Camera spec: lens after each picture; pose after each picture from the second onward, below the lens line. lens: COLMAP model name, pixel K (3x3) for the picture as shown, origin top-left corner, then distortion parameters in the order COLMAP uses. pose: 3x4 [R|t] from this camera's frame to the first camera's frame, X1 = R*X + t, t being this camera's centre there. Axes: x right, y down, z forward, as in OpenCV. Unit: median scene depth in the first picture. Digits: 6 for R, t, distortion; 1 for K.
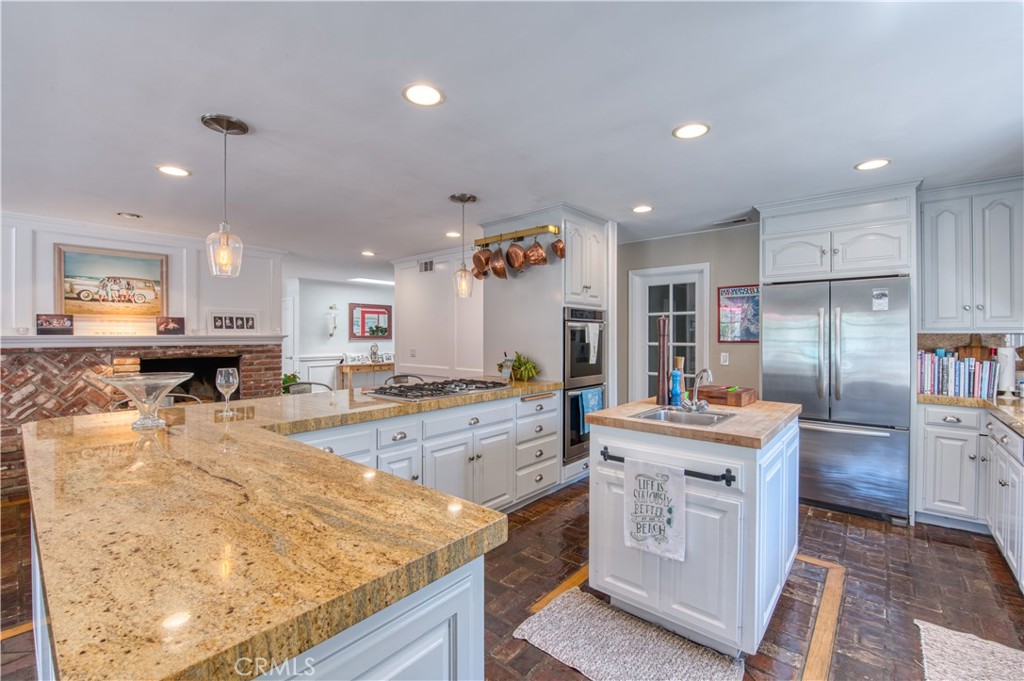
lens RADIAL K [[436.9, 0, 509.6], [0, 436.9, 340.2], [0, 0, 1]] dist [-0.004876, -0.001785]
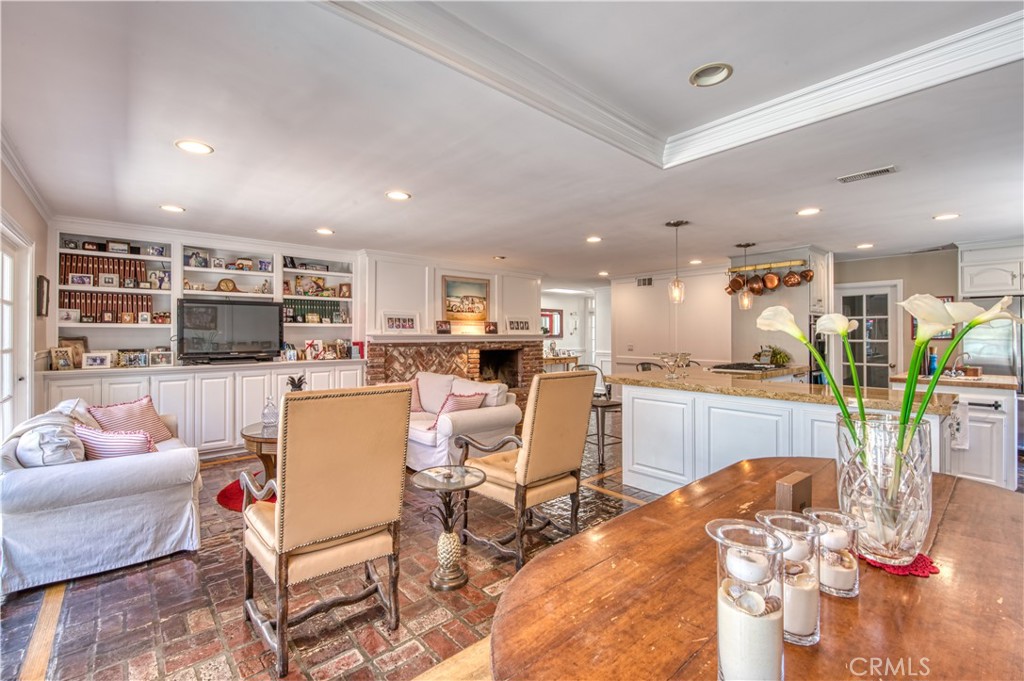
lens RADIAL K [[436.9, 0, 512.3], [0, 436.9, 336.2], [0, 0, 1]] dist [-0.004876, -0.001785]
pose [[0.989825, -0.000365, -0.142292, -0.544388], [-0.000596, 0.999977, -0.006712, 0.005574], [0.142291, 0.006729, 0.989802, -0.492768]]
